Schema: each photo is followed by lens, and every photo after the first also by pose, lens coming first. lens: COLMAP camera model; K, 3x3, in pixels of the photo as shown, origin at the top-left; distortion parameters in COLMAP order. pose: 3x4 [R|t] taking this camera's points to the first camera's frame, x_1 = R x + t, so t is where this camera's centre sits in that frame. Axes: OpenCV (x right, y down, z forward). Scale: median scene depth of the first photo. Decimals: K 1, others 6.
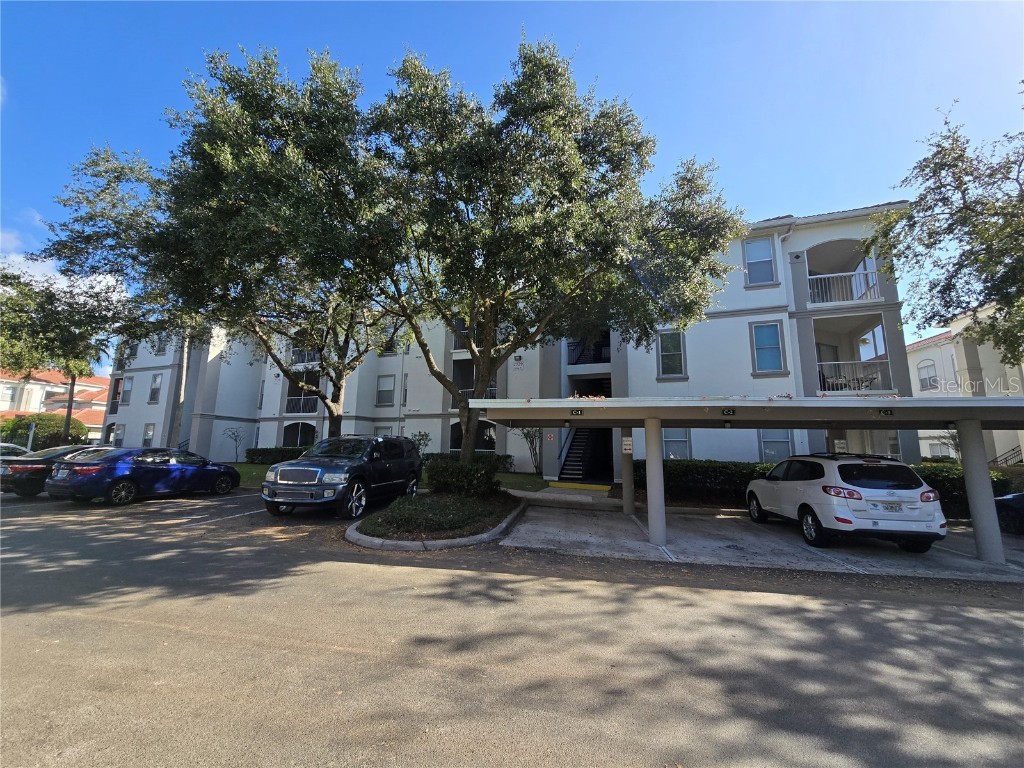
lens RADIAL K [[419.9, 0, 510.2], [0, 419.9, 374.6], [0, 0, 1]] dist [-0.009390, 0.000594]
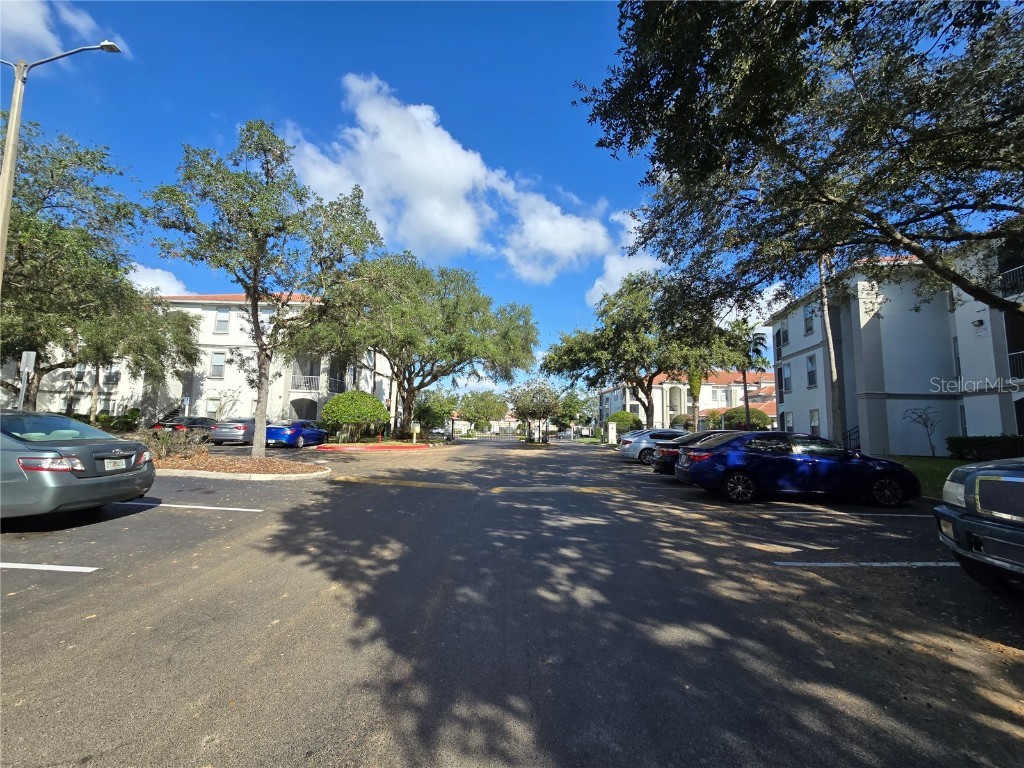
lens RADIAL K [[419.9, 0, 507.2], [0, 419.9, 384.6], [0, 0, 1]] dist [-0.009390, 0.000594]
pose [[0.180847, -0.113305, -0.976963, -0.089165], [0.157443, 0.983866, -0.084961, 0.037989], [0.970827, -0.138451, 0.195768, 0.187770]]
